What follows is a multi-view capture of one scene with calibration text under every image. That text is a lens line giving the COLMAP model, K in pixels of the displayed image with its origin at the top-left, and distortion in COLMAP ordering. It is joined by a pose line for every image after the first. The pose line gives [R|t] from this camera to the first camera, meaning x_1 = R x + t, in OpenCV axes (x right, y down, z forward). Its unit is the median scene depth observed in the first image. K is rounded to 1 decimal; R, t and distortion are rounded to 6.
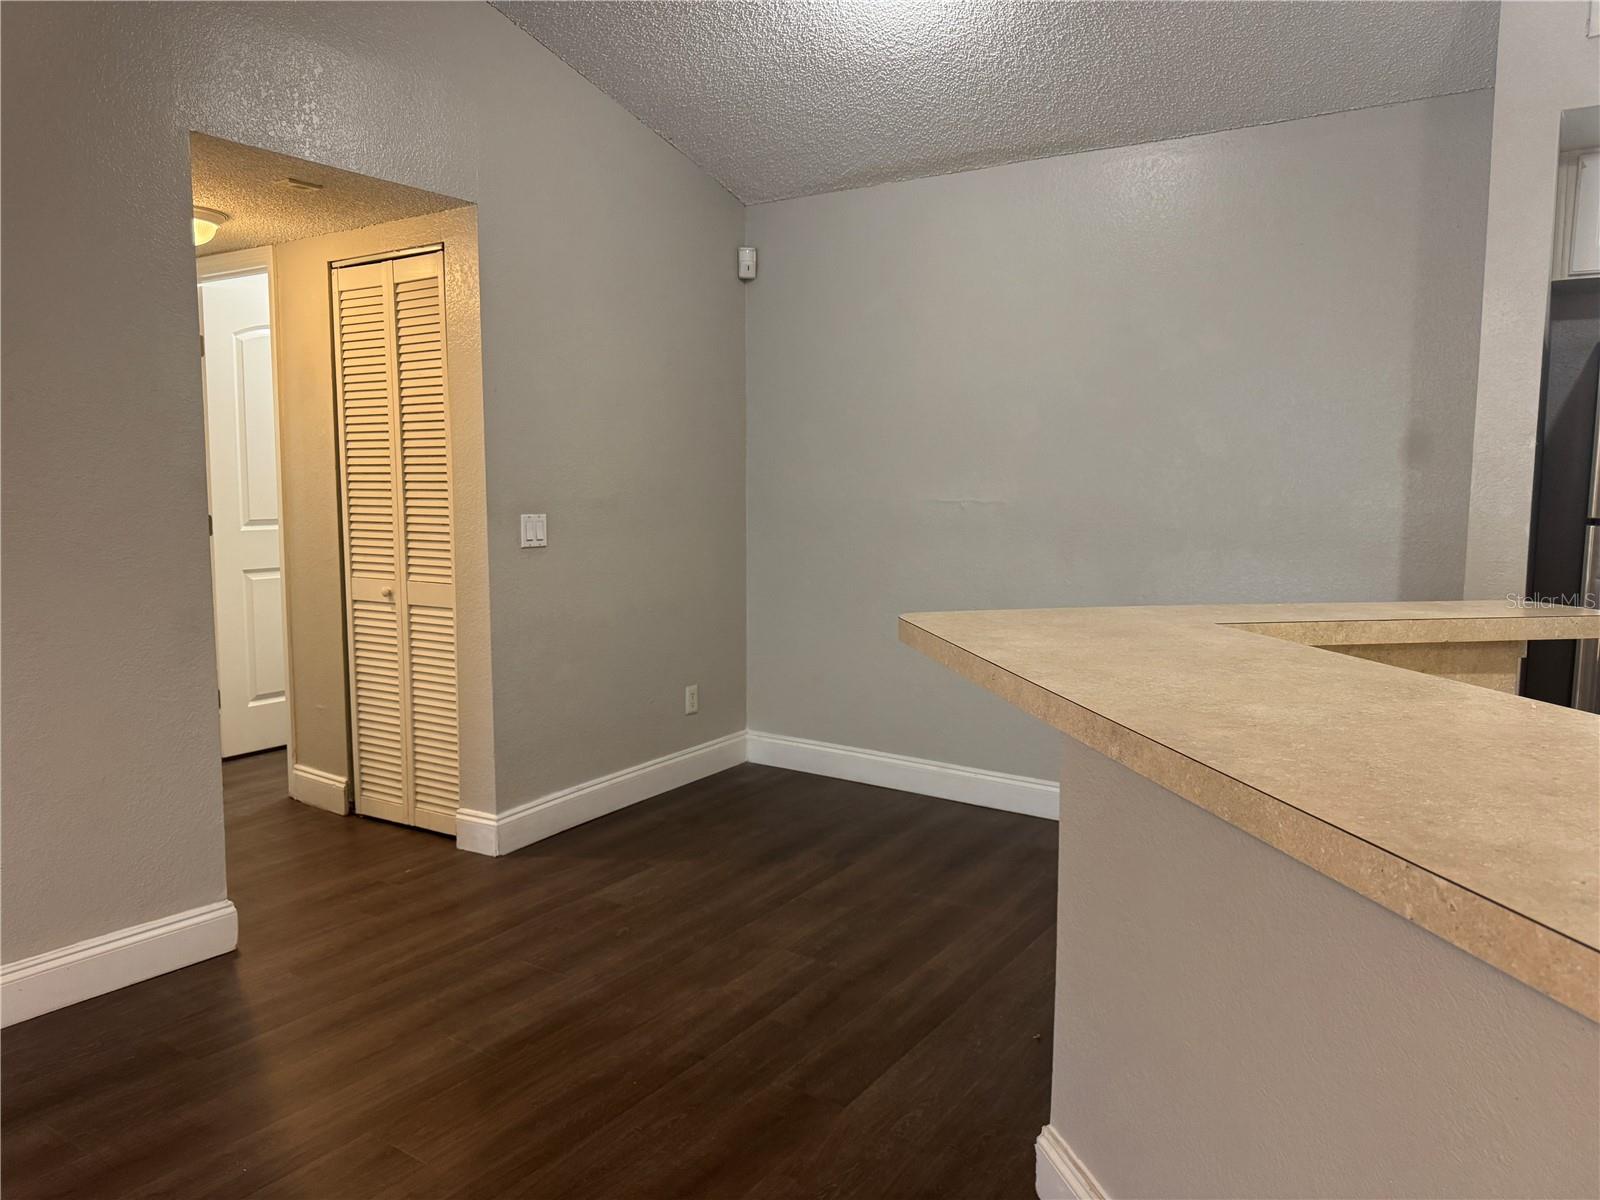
lens RADIAL K [[1133.8, 0, 793.8], [0, 1133.8, 600.5], [0, 0, 1]] dist [0.024195, -0.029872]
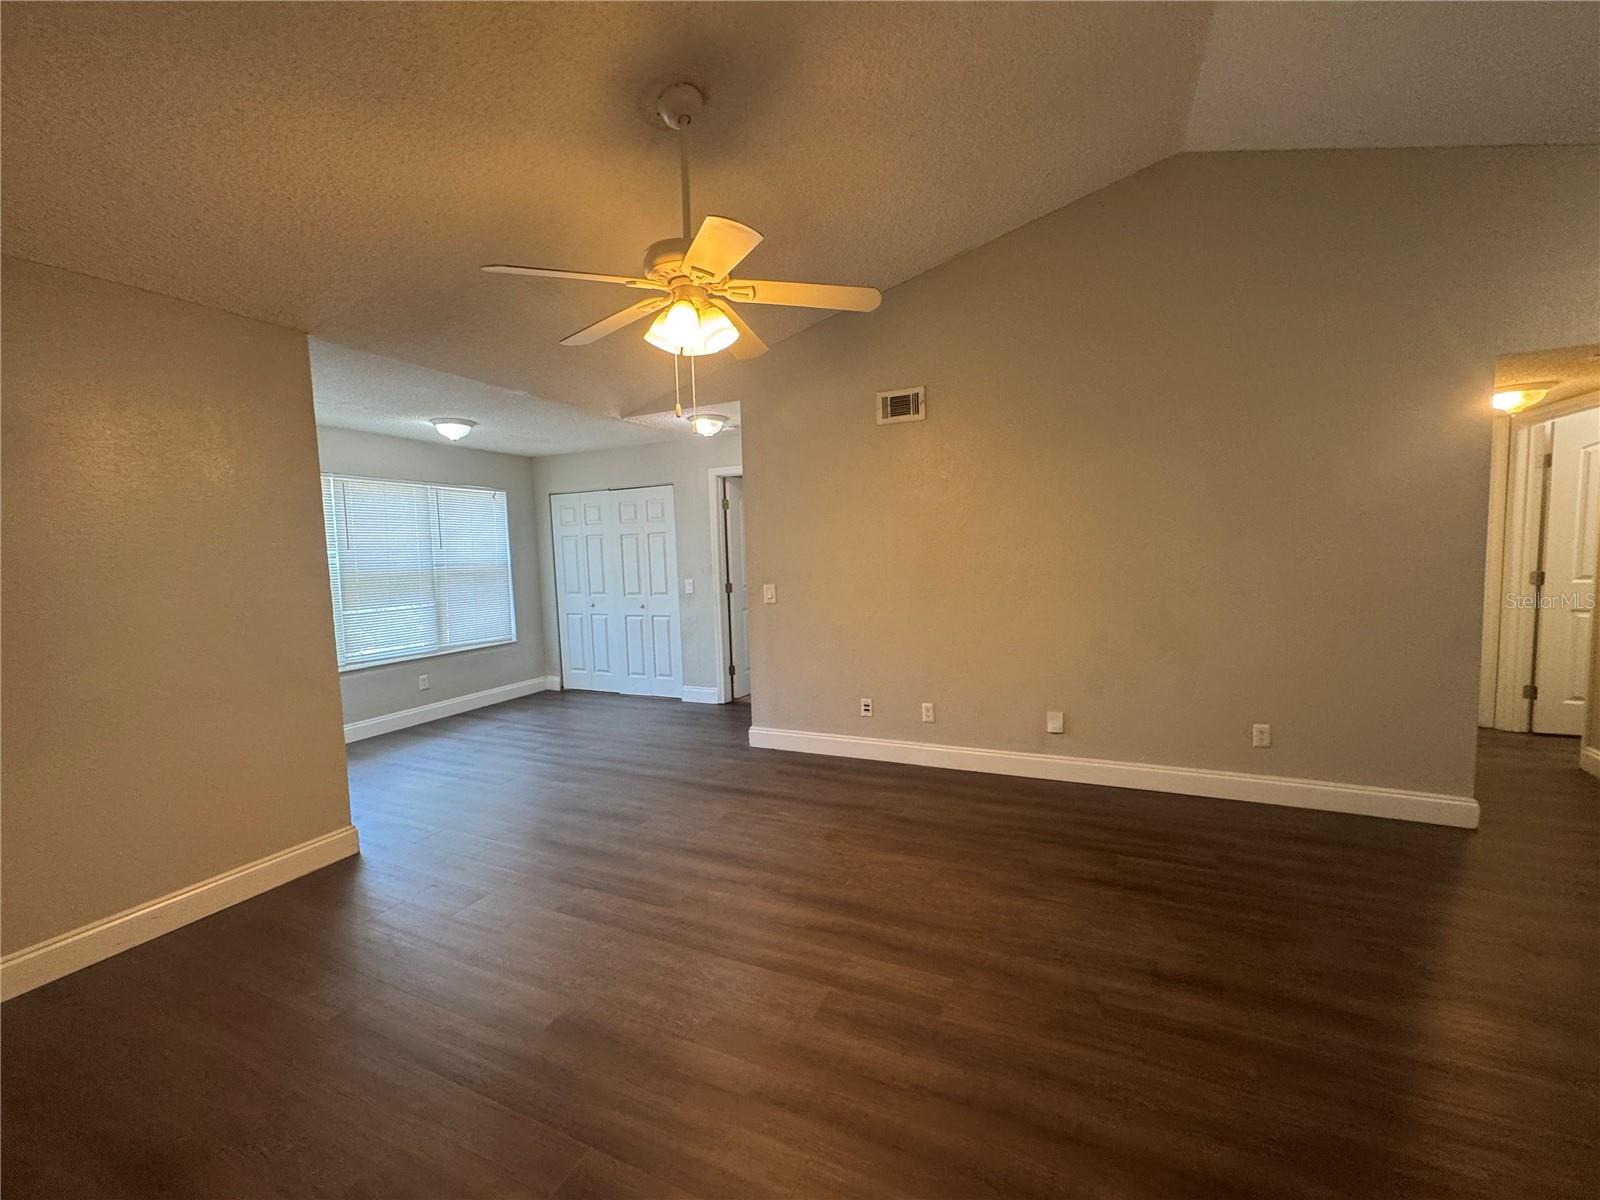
lens RADIAL K [[641.2, 0, 797.2], [0, 641.2, 596.9], [0, 0, 1]] dist [-0.003557, 0.000881]
pose [[0.158218, 0.057180, -0.985747, 0.219061], [-0.078037, 0.995923, 0.045245, -0.003363], [0.984316, 0.069766, 0.162035, -0.144353]]
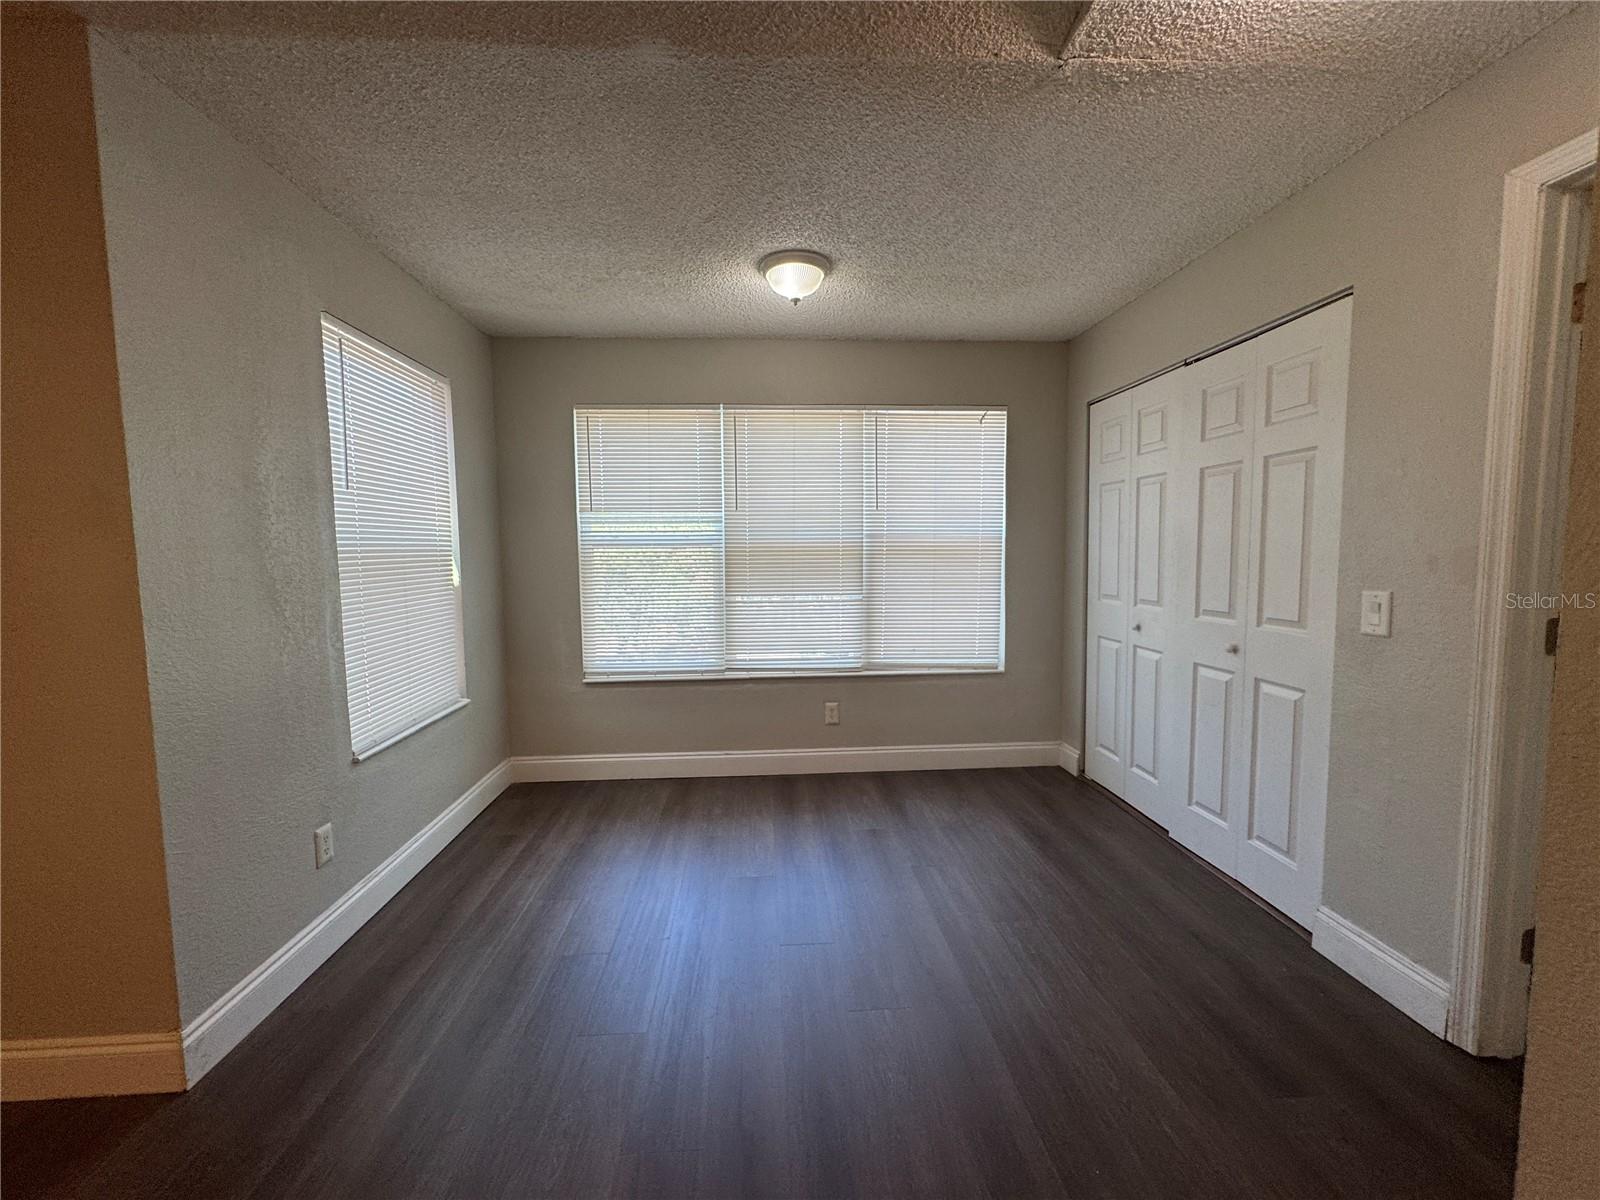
lens RADIAL K [[641.2, 0, 796.4], [0, 641.2, 599.9], [0, 0, 1]] dist [-0.003557, 0.000881]
pose [[-0.795169, 0.049879, -0.604332, -0.769249], [-0.062938, 0.984440, 0.164064, 0.000443], [0.603112, 0.168494, -0.779657, -0.035066]]
